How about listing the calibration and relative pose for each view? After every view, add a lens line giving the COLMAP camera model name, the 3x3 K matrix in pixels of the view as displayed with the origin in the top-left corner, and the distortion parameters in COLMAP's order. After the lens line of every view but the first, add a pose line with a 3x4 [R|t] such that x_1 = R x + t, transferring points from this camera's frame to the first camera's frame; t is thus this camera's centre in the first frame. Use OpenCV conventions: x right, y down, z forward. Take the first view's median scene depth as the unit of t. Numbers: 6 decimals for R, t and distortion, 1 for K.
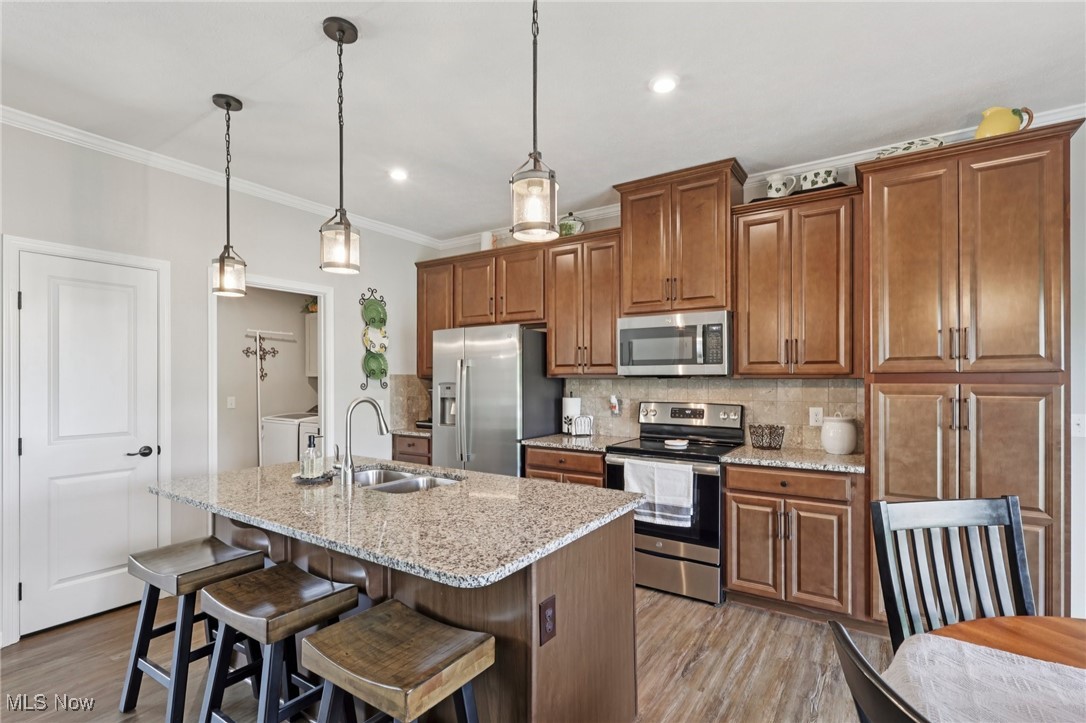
lens RADIAL K [[510.1, 0, 538.5], [0, 510.1, 379.7], [0, 0, 1]] dist [-0.003941, 0.002678]
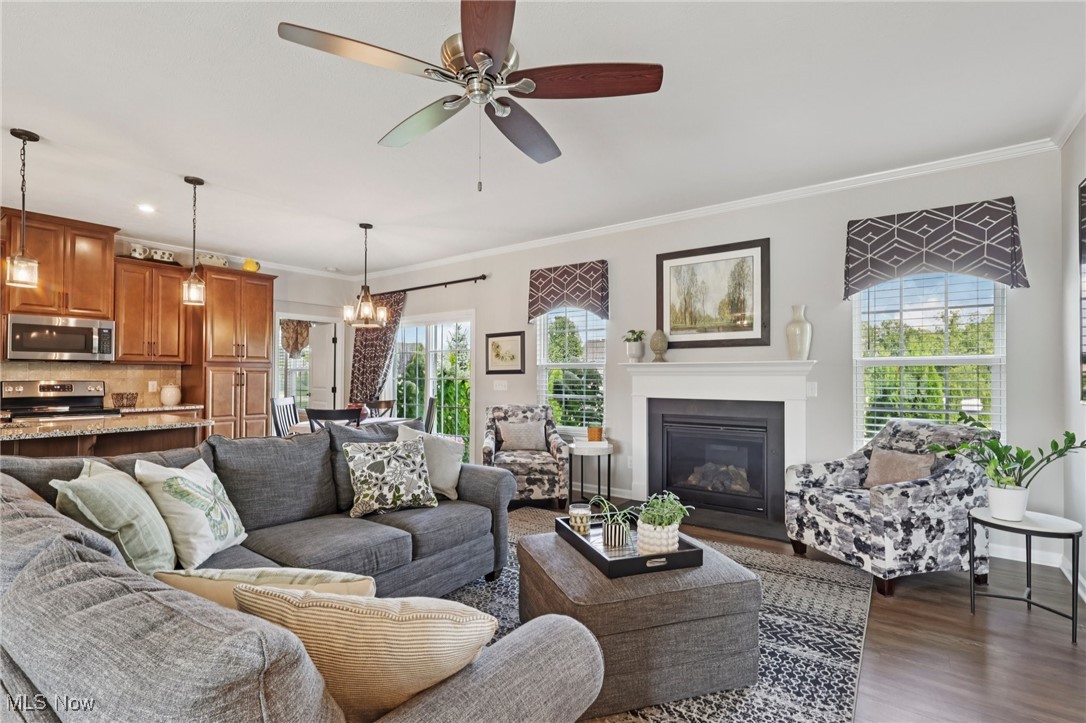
lens RADIAL K [[510.1, 0, 548.8], [0, 510.1, 368.3], [0, 0, 1]] dist [-0.003941, 0.002678]
pose [[0.031692, 0.017362, 0.999347, -1.190210], [0.000925, 0.999848, -0.017400, 0.042966], [-0.999497, 0.001476, 0.031671, -0.426855]]
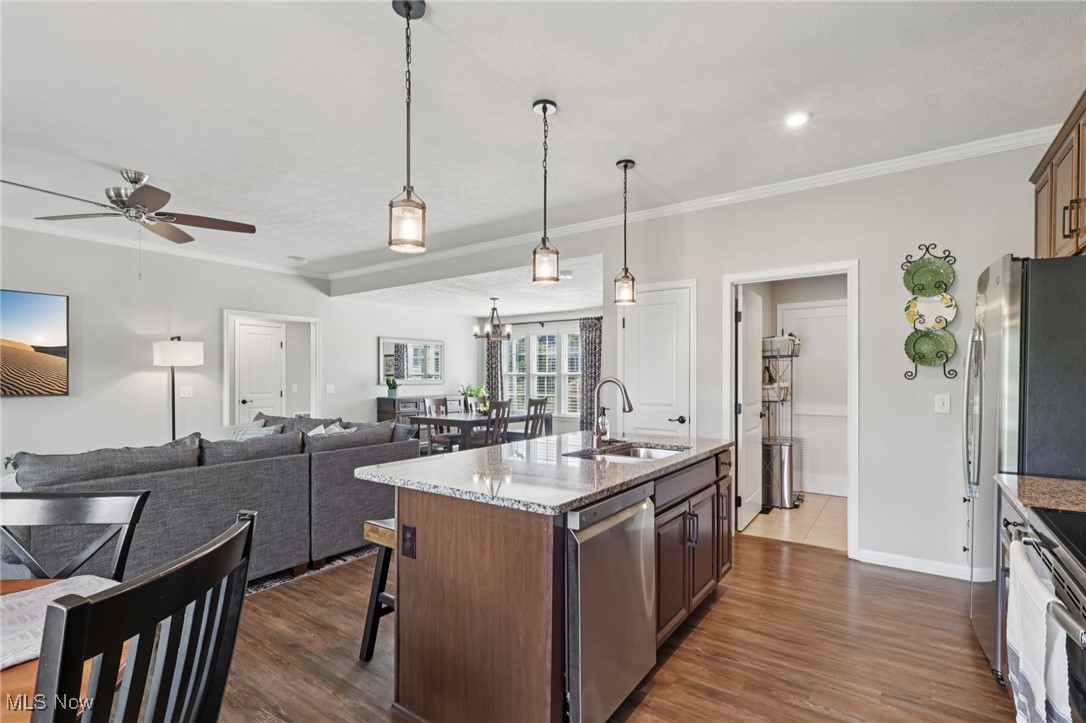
lens RADIAL K [[510.1, 0, 543.0], [0, 510.1, 378.6], [0, 0, 1]] dist [-0.003941, 0.002678]
pose [[-0.024778, 0.005129, -0.999680, 0.609153], [-0.001896, 0.999985, 0.005178, 0.021525], [0.999691, 0.002024, -0.024768, 0.636526]]
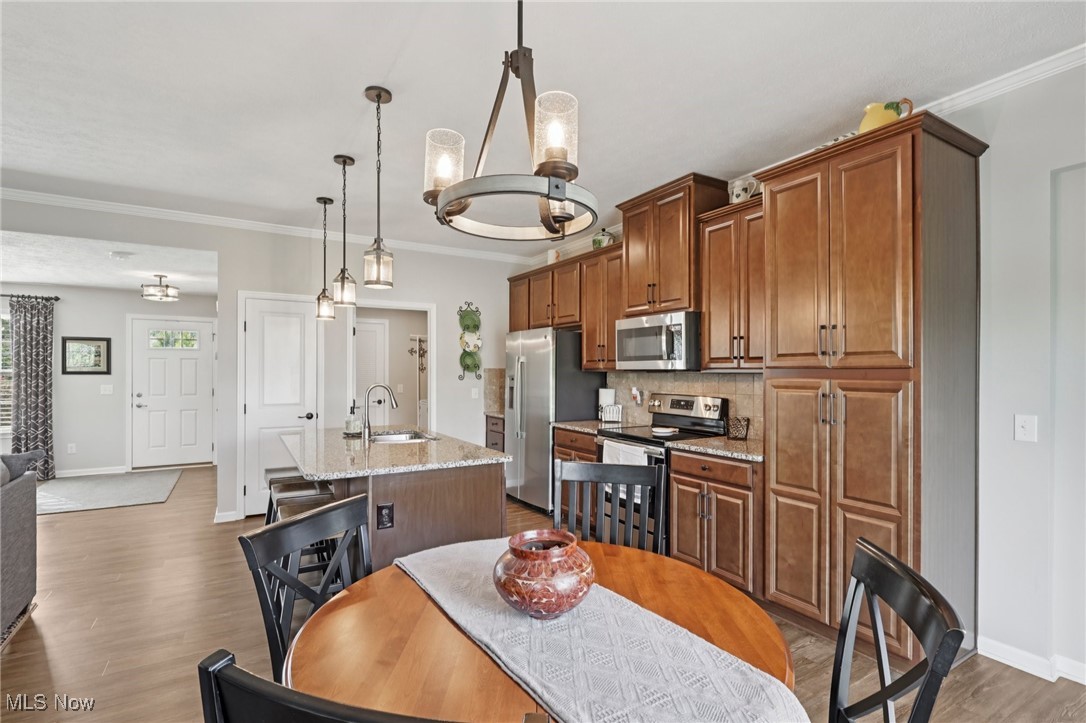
lens RADIAL K [[510.1, 0, 539.8], [0, 510.1, 374.7], [0, 0, 1]] dist [-0.003941, 0.002678]
pose [[0.904592, 0.007975, -0.426204, 0.549150], [-0.006183, 0.999965, 0.005588, -0.002608], [0.426233, -0.002420, 0.904610, -0.137719]]
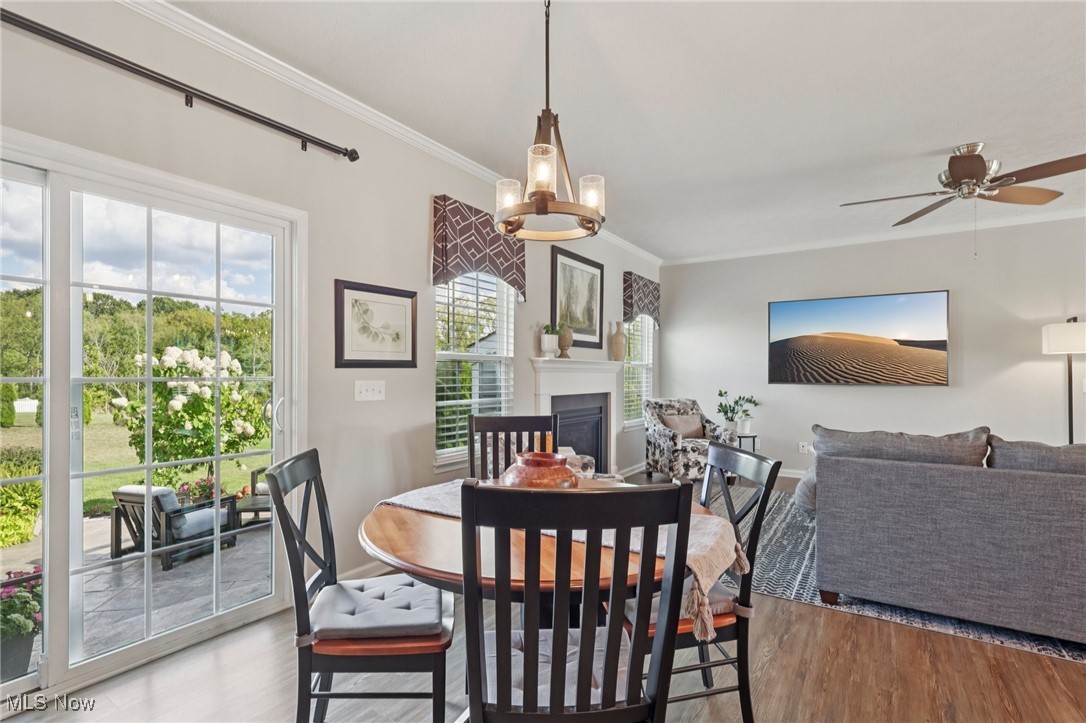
lens RADIAL K [[510.1, 0, 539.9], [0, 510.1, 373.1], [0, 0, 1]] dist [-0.003941, 0.002678]
pose [[-0.999988, 0.001554, -0.004735, 0.389160], [0.001559, 0.999998, -0.000947, 0.042581], [0.004734, -0.000954, -0.999988, 0.751922]]
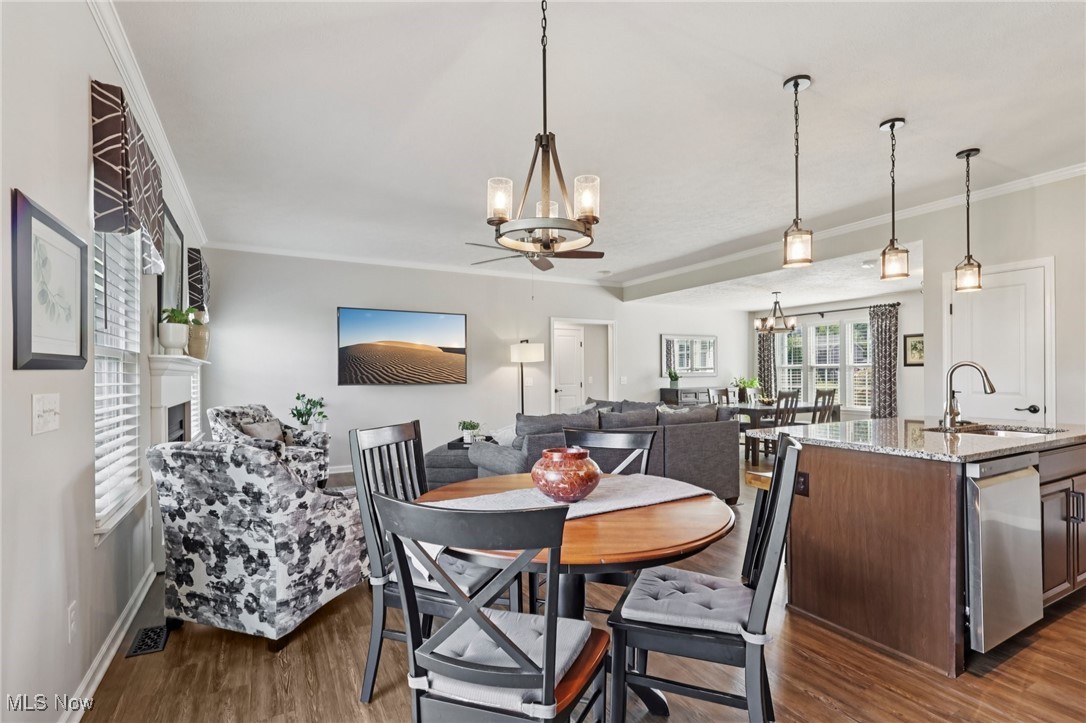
lens RADIAL K [[510.1, 0, 542.5], [0, 510.1, 374.0], [0, 0, 1]] dist [-0.003941, 0.002678]
pose [[-0.455529, 0.005384, -0.890205, 0.917542], [0.007112, 0.999972, 0.002408, 0.038389], [0.890193, -0.005234, -0.455554, 0.465621]]
